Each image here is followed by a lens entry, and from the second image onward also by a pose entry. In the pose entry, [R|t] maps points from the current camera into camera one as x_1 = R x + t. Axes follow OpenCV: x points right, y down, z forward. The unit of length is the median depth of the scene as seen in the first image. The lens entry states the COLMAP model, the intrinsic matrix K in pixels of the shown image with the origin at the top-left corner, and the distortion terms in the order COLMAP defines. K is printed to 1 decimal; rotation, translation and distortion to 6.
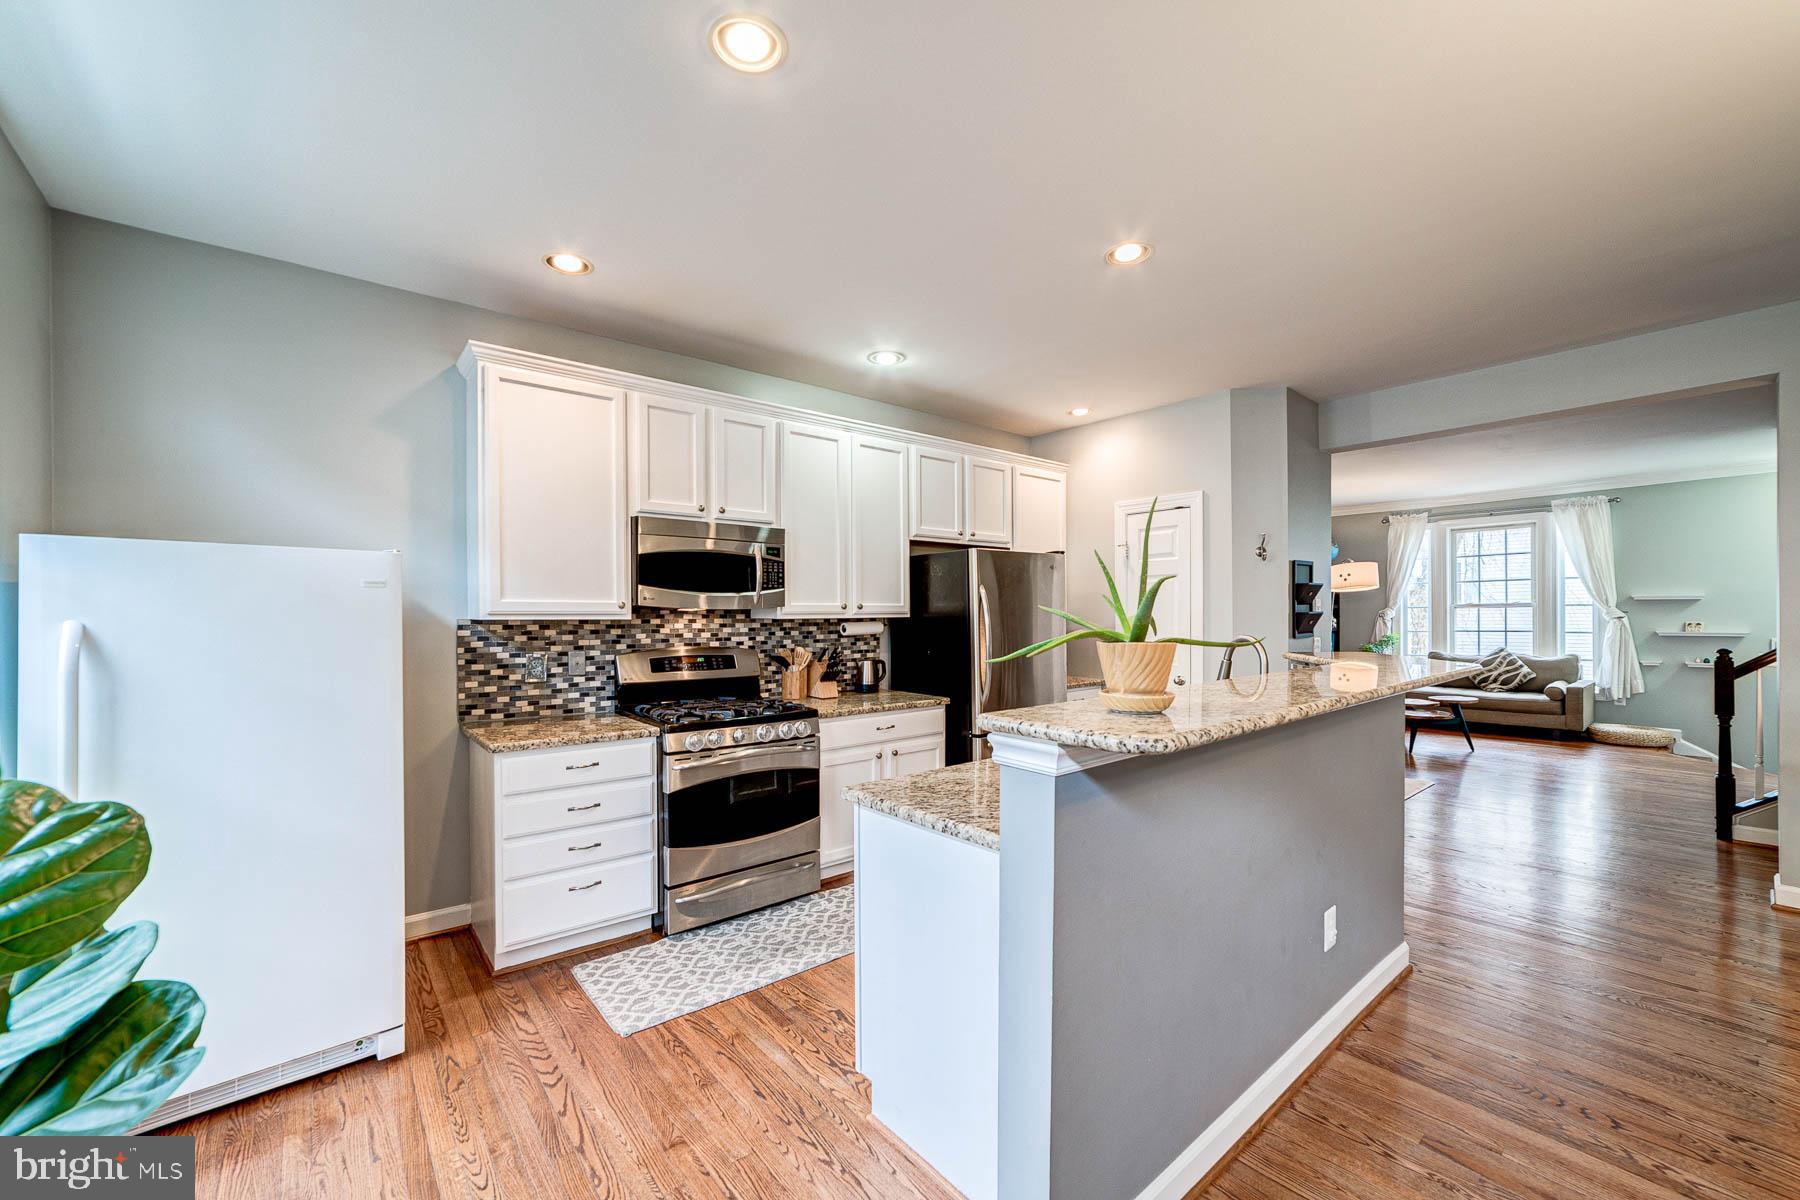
lens RADIAL K [[708.4, 0, 891.7], [0, 708.4, 618.2], [0, 0, 1]] dist [-0.024935, 0.011511]
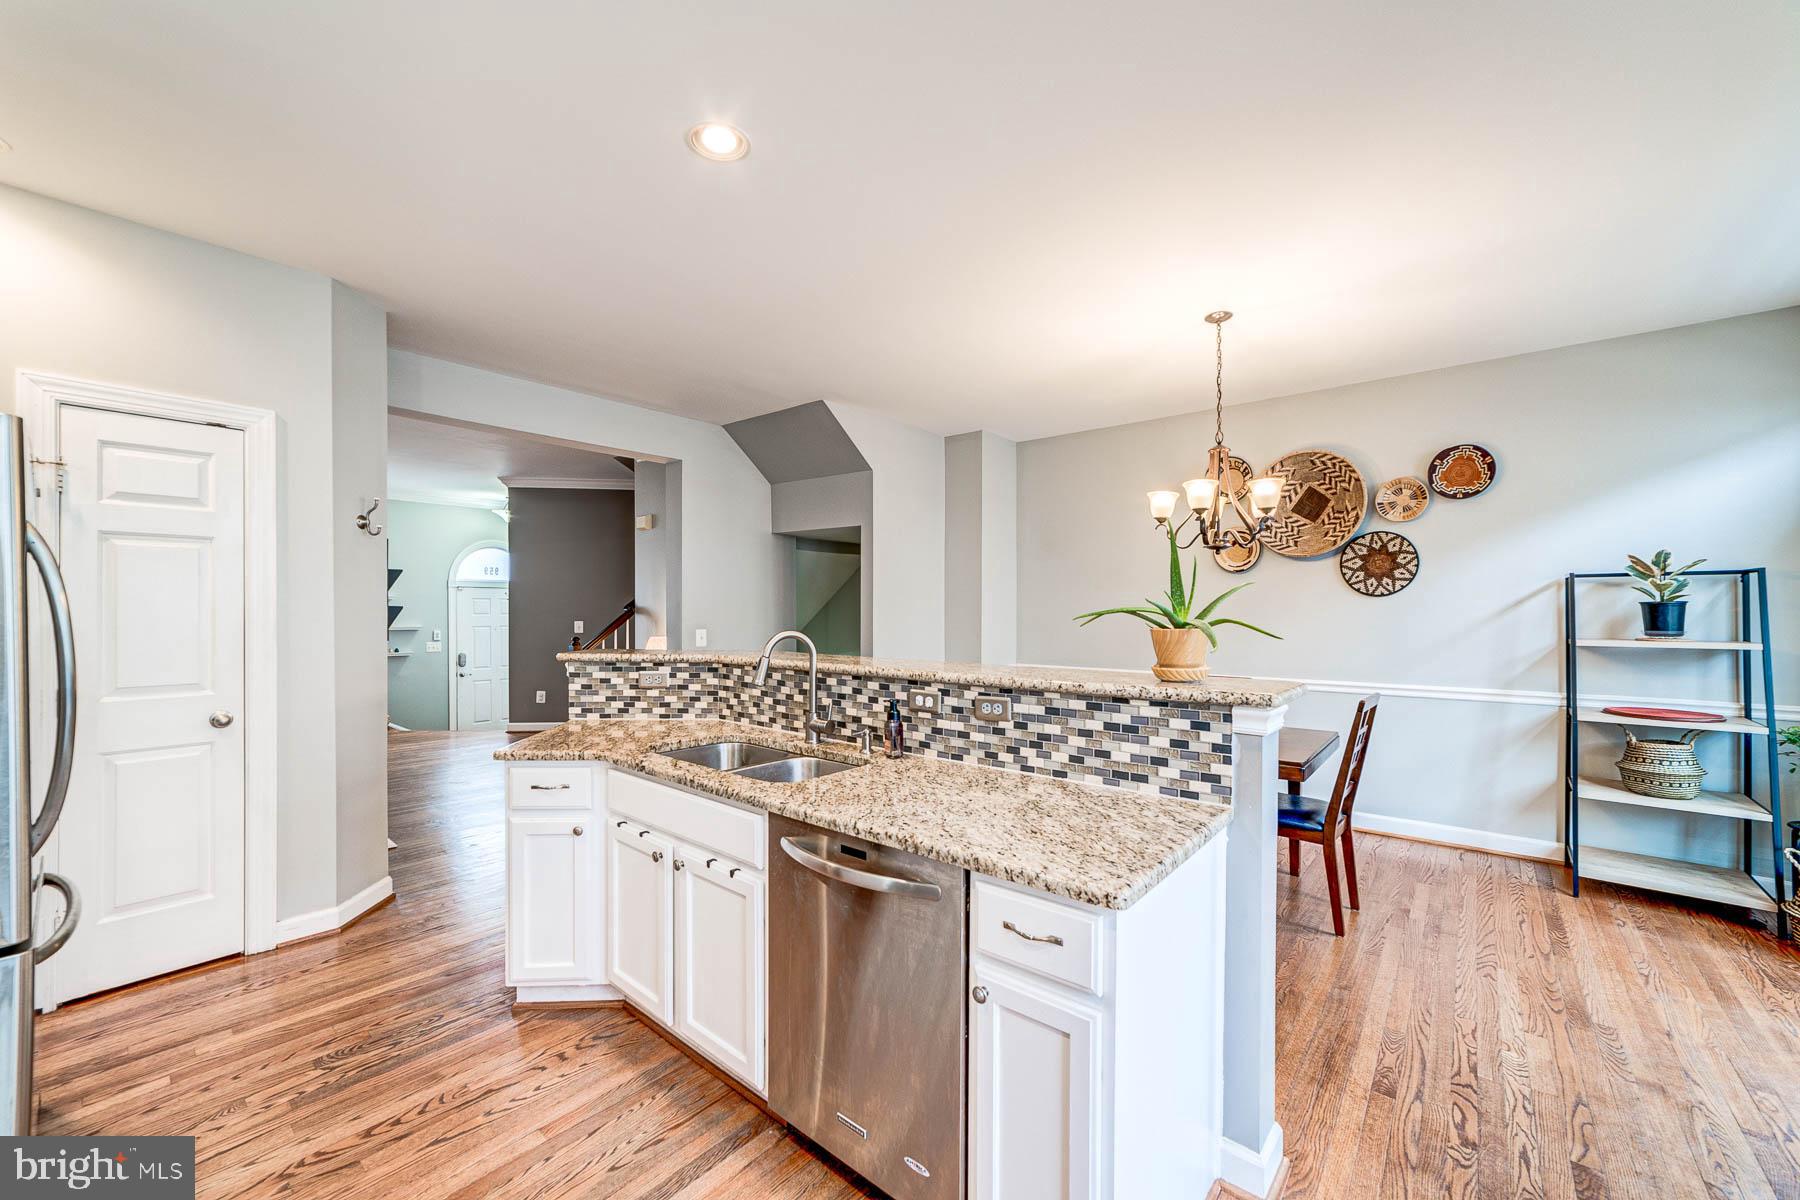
lens RADIAL K [[708.4, 0, 904.4], [0, 708.4, 604.2], [0, 0, 1]] dist [-0.024935, 0.011511]
pose [[-0.186432, 0.017019, 0.982320, -0.317112], [-0.002665, 0.999838, -0.017828, 0.000193], [-0.982464, -0.005941, -0.186356, 0.652027]]
